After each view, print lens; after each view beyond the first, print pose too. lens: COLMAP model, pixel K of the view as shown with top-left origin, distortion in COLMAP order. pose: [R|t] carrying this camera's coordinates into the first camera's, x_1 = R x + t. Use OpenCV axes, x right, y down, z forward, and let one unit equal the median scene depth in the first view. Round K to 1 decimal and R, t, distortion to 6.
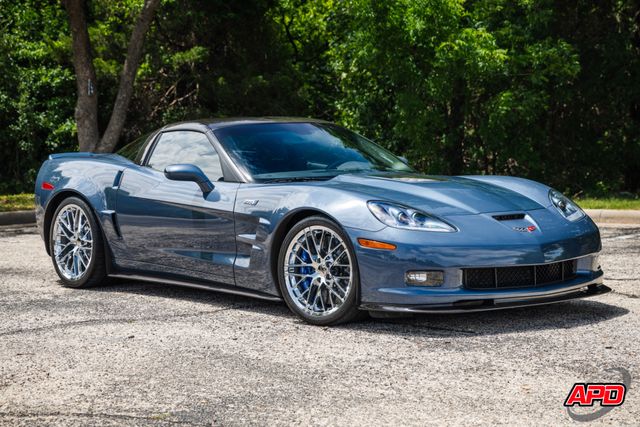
lens RADIAL K [[1423.0, 0, 327.8], [0, 1423.0, 197.5], [0, 0, 1]] dist [0.458953, 0.057808]
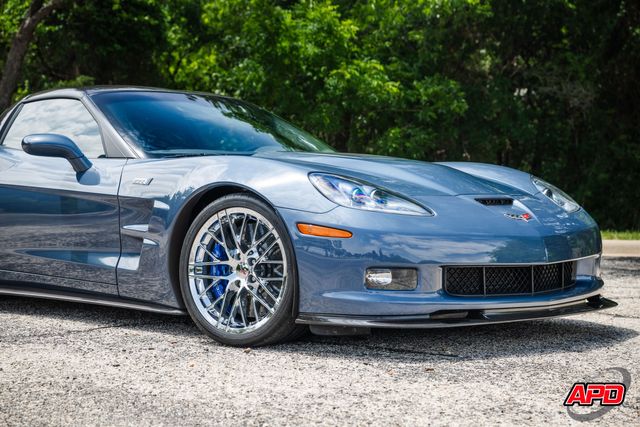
lens RADIAL K [[1223.6, 0, 321.3], [0, 1223.6, 212.9], [0, 0, 1]] dist [0.460239, 0.246133]
pose [[0.995163, 0.015836, 0.096949, -0.025023], [-0.012554, 0.999330, -0.034375, 0.043123], [-0.097428, 0.032991, 0.994696, 0.376947]]
